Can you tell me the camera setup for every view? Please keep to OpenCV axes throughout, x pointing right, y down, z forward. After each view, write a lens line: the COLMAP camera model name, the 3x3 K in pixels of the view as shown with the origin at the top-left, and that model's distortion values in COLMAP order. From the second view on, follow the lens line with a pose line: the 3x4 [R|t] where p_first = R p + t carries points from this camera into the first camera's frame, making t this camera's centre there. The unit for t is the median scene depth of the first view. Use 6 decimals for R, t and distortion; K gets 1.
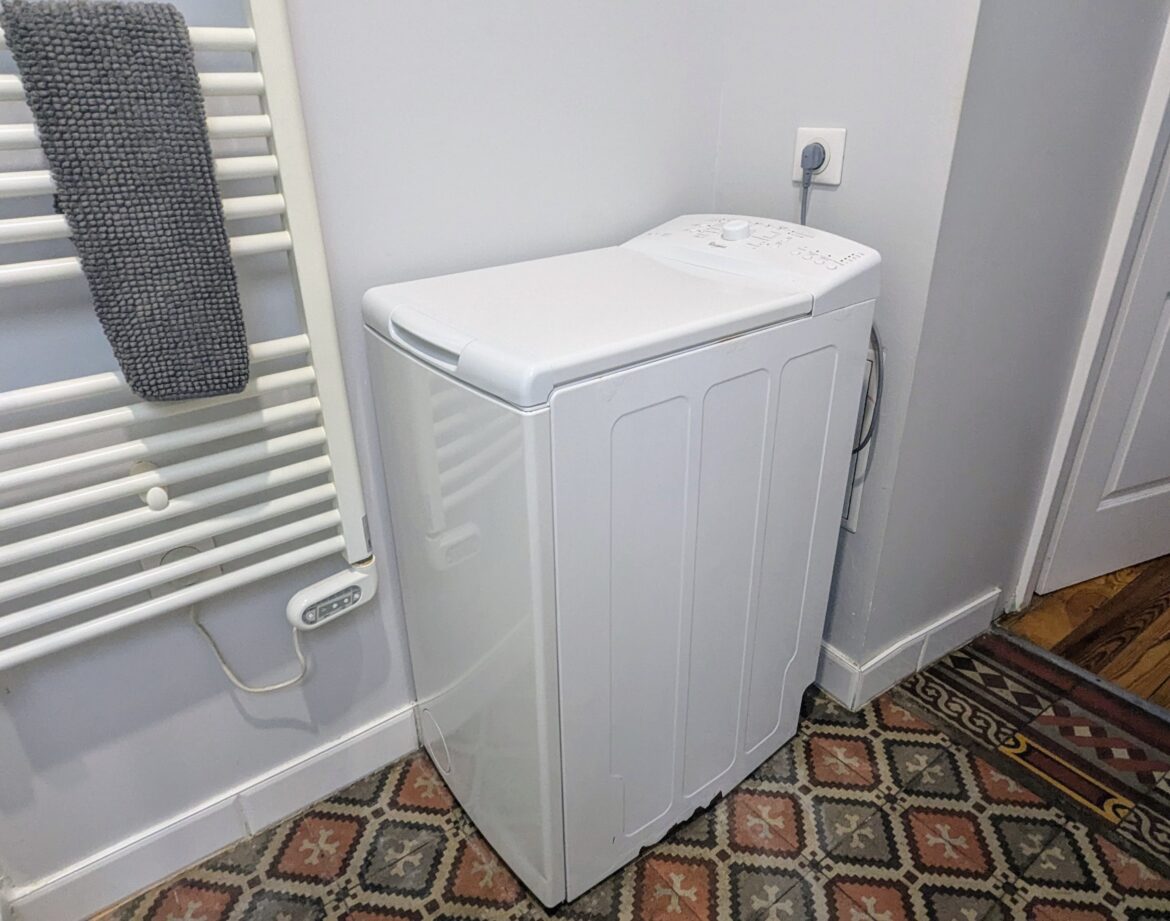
lens RADIAL K [[763.0, 0, 585.7], [0, 763.0, 457.8], [0, 0, 1]] dist [-0.001299, 0.001446]
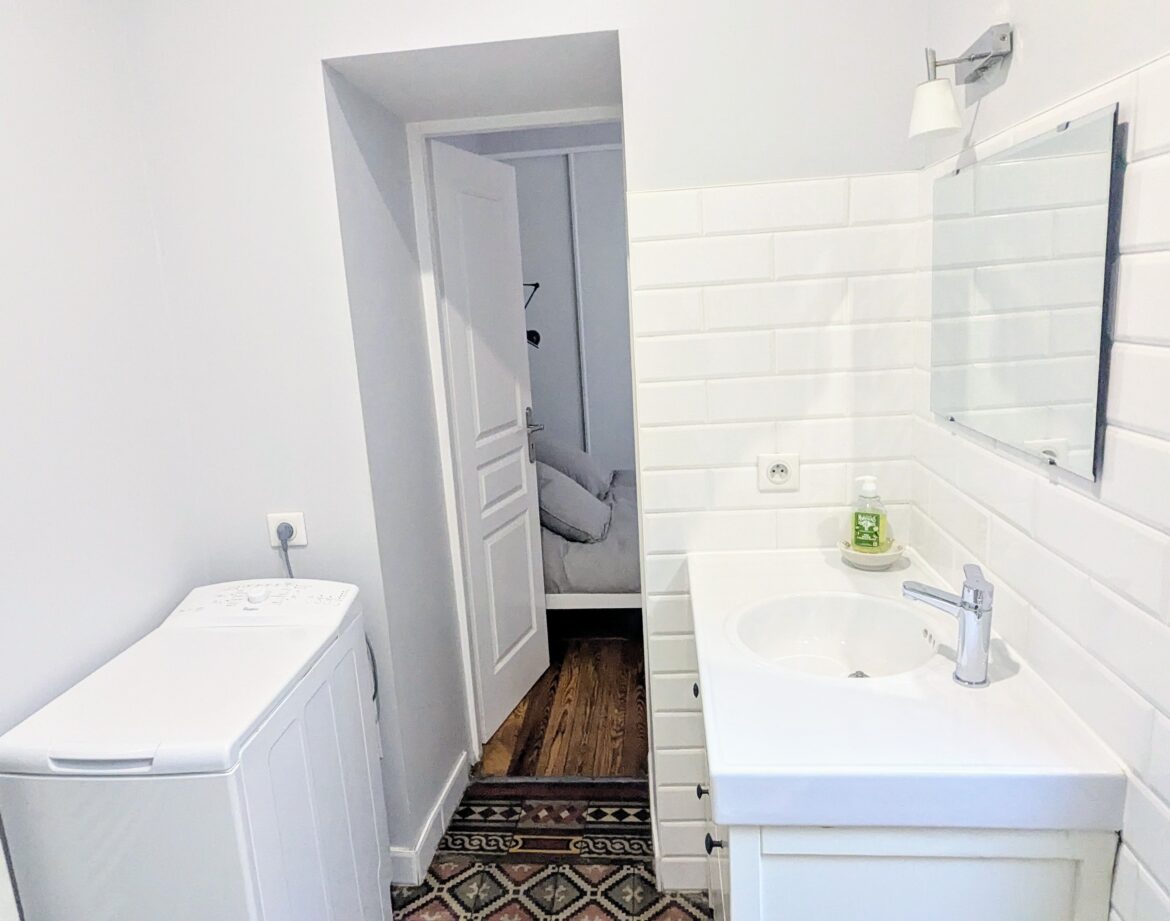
lens RADIAL K [[768.0, 0, 579.5], [0, 768.0, 466.2], [0, 0, 1]] dist [-0.002142, -0.002505]
pose [[0.666283, -0.180991, 0.723401, -0.328328], [0.371031, 0.921954, -0.111067, -0.104289], [-0.646841, 0.342407, 0.681436, -0.391498]]
